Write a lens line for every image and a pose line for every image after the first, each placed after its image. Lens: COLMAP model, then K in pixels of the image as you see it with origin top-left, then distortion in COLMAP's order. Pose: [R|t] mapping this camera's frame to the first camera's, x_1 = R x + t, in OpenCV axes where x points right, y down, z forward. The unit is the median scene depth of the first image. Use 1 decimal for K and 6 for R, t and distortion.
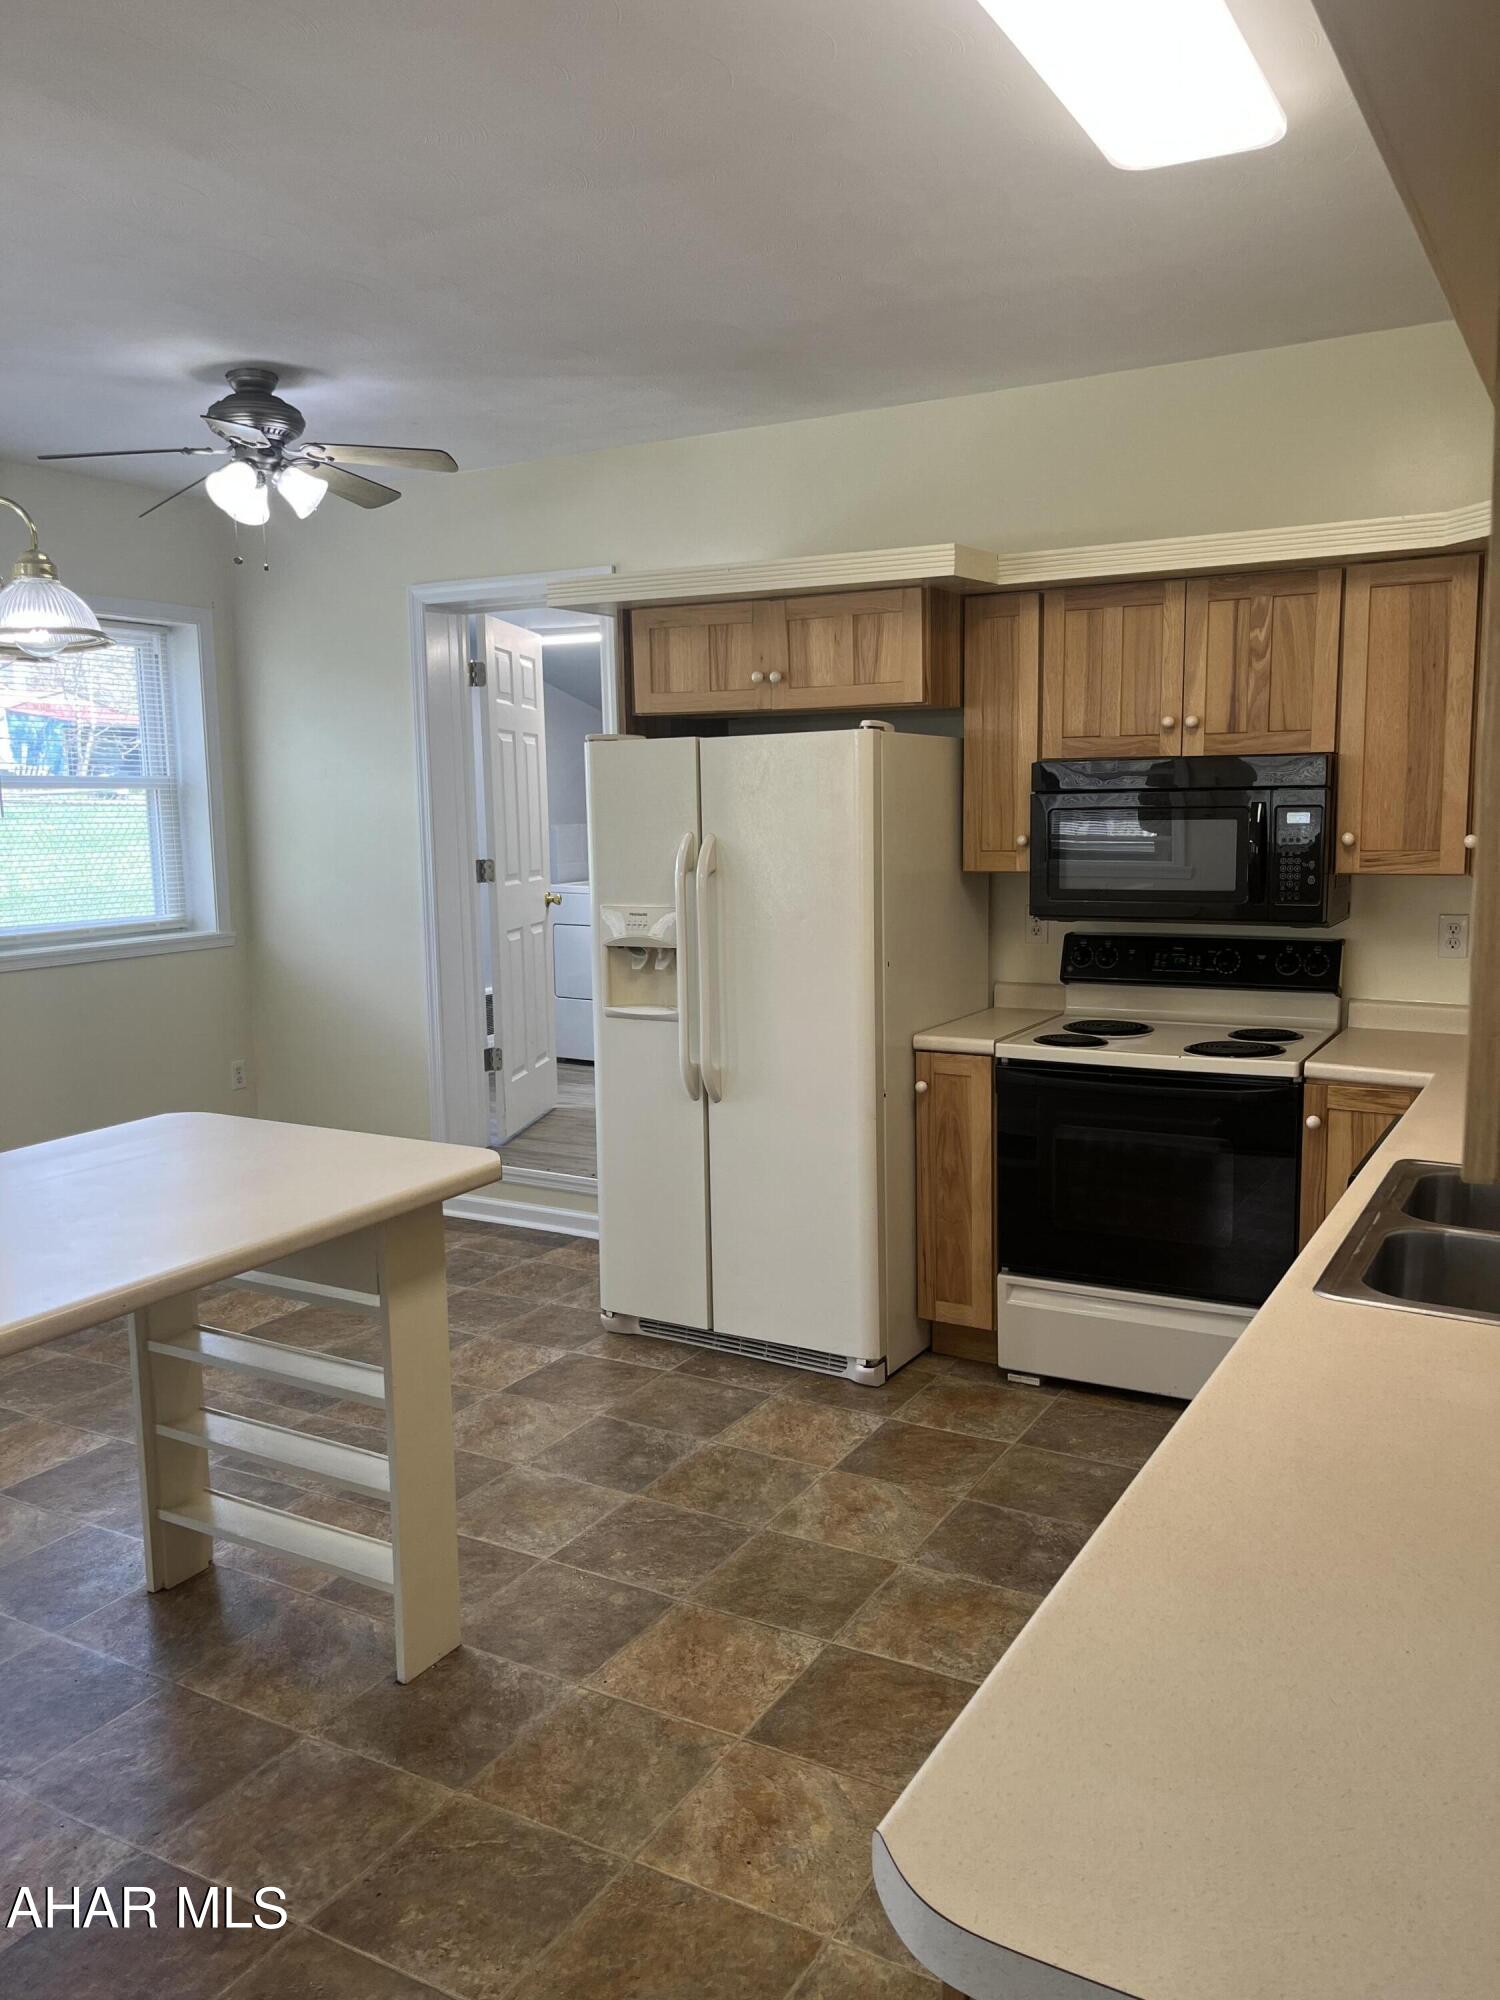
lens RADIAL K [[1517.8, 0, 757.6], [0, 1517.8, 993.3], [0, 0, 1]] dist [0.032628, -0.037010]
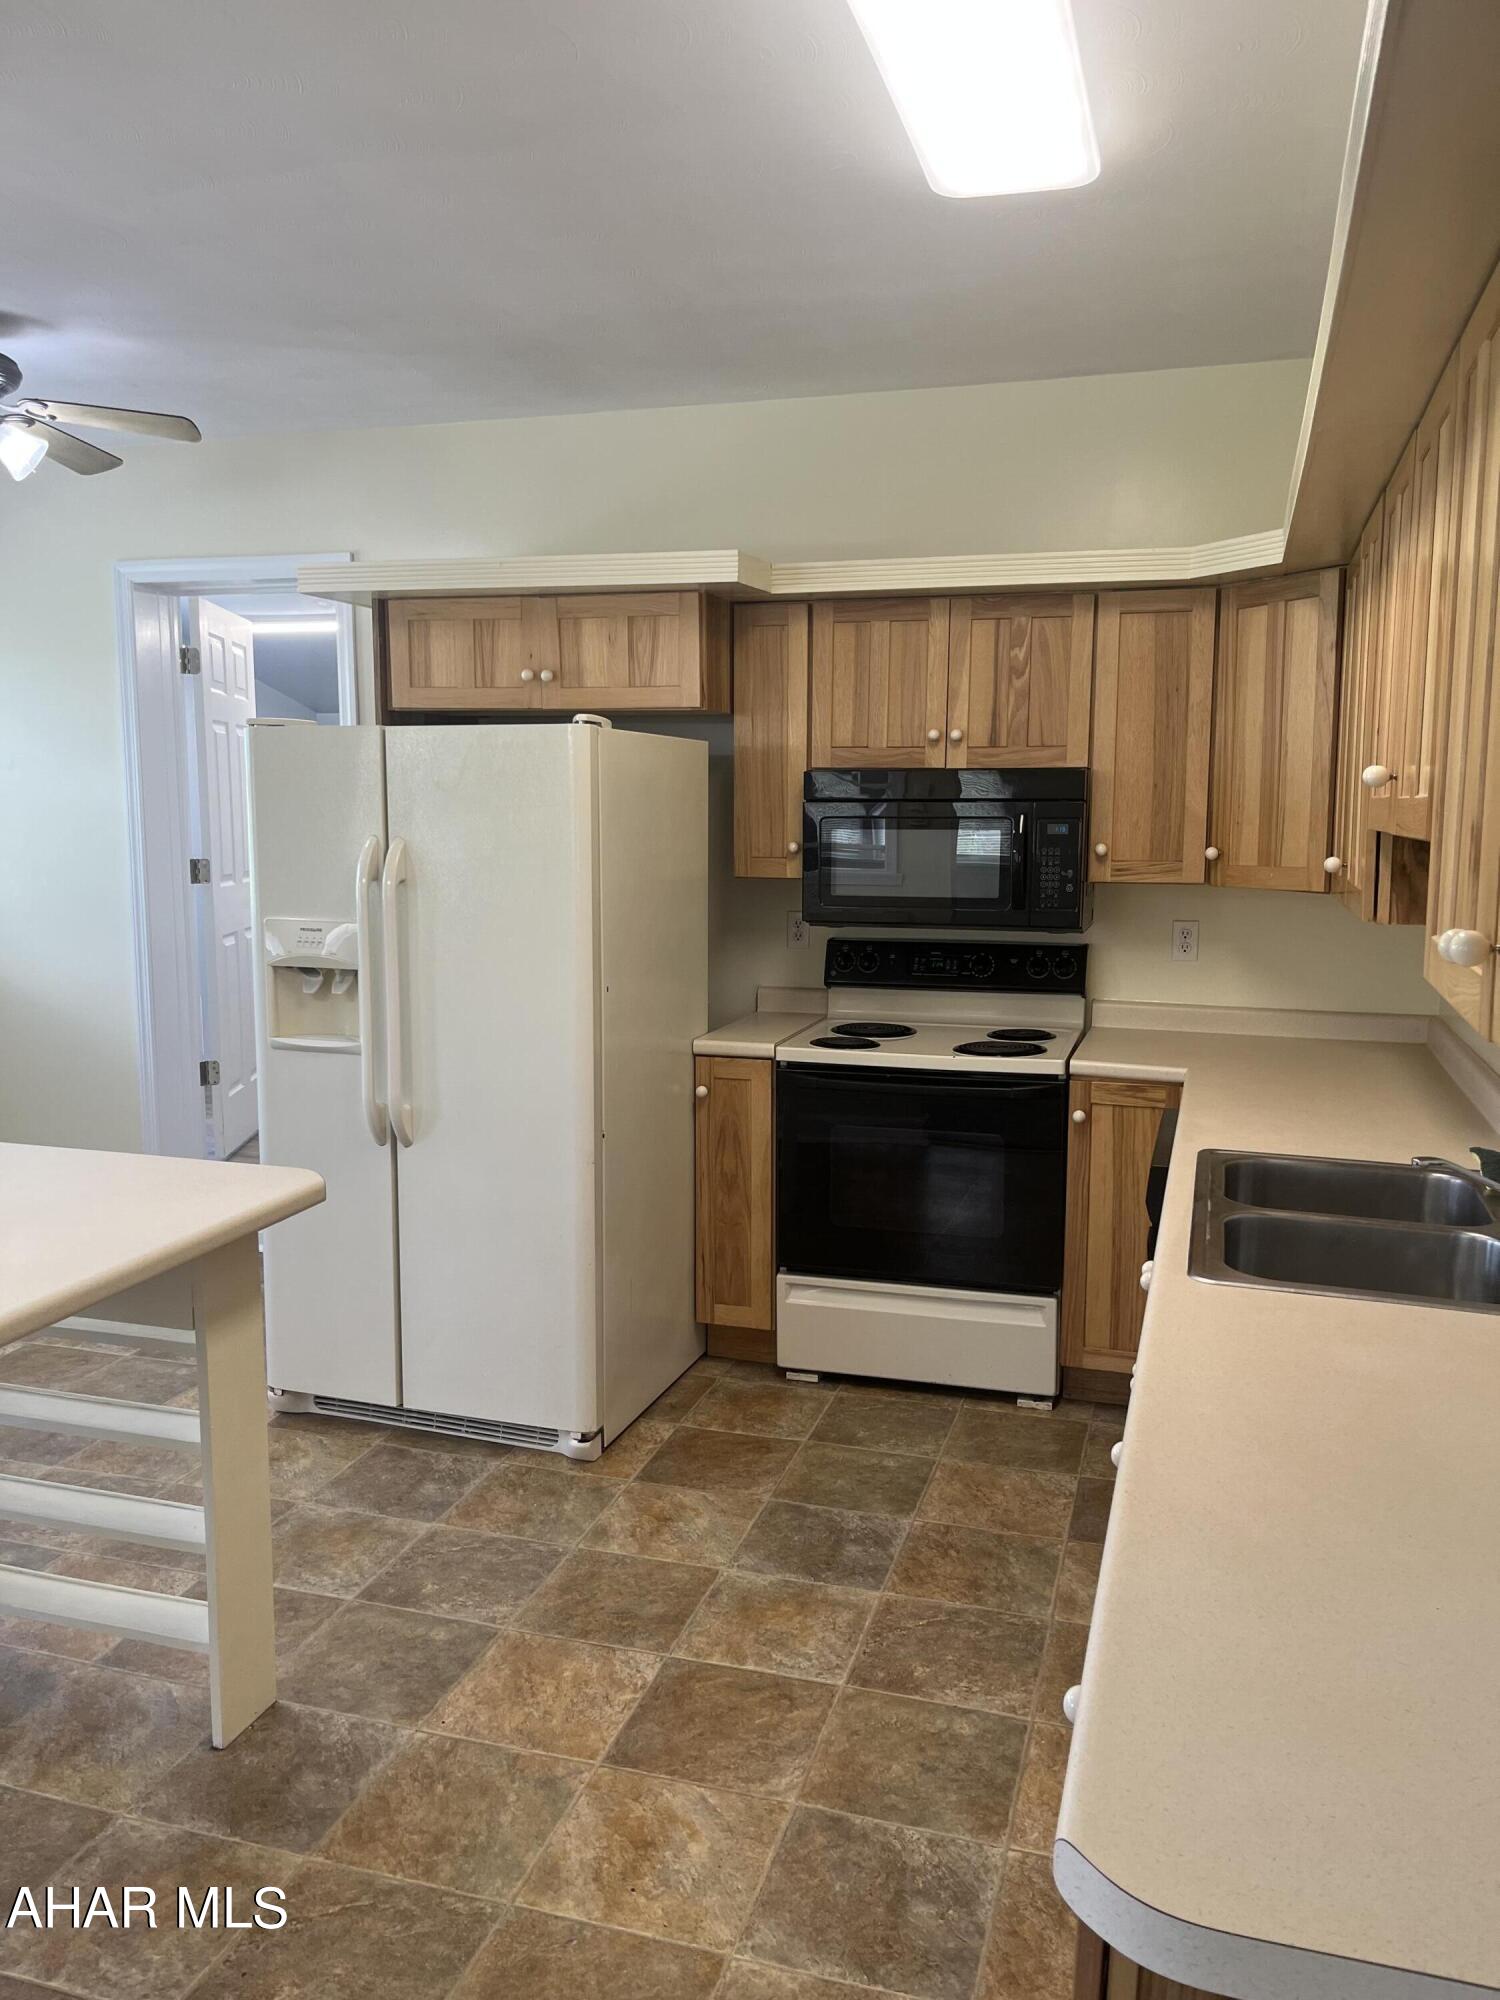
lens RADIAL K [[1513.8, 0, 750.0], [0, 1513.8, 1000.0], [0, 0, 1]] dist [0.065672, -0.094591]
pose [[0.975959, -0.008502, 0.217787, -0.087384], [0.008447, 0.999964, 0.001183, 0.000441], [-0.217789, 0.000685, 0.975996, 0.018604]]
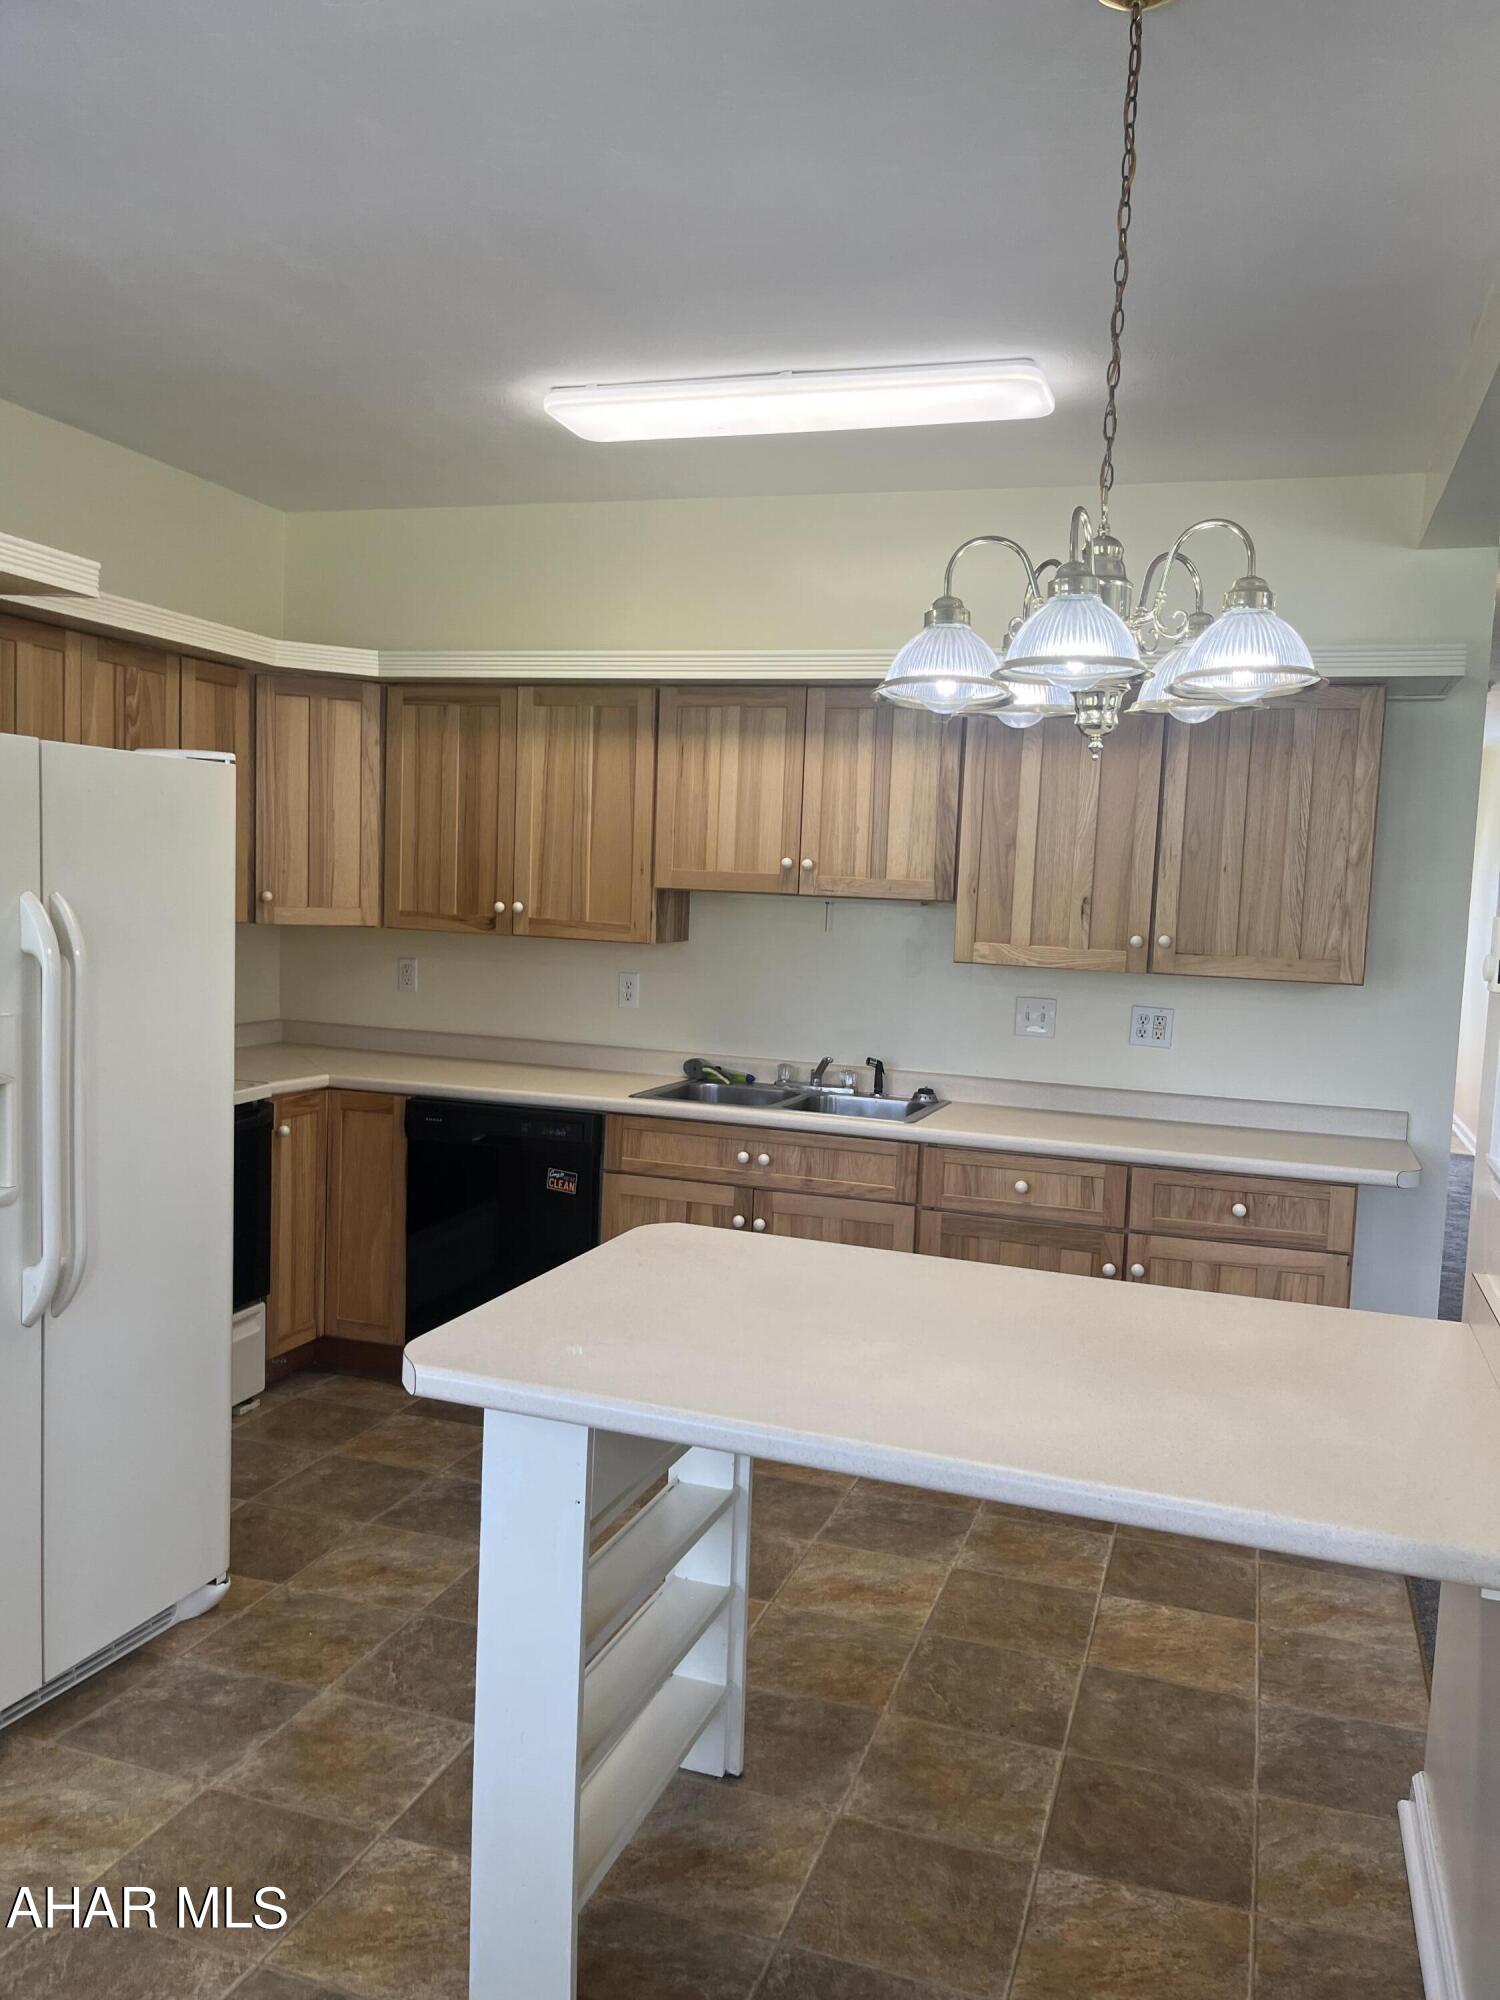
lens RADIAL K [[1522.6, 0, 750.0], [0, 1522.6, 1000.0], [0, 0, 1]] dist [0.086026, -0.127823]
pose [[-0.185209, -0.070838, 0.980143, -0.868666], [0.086964, 0.992304, 0.088150, -0.090773], [-0.978844, 0.101563, -0.177623, 0.837875]]
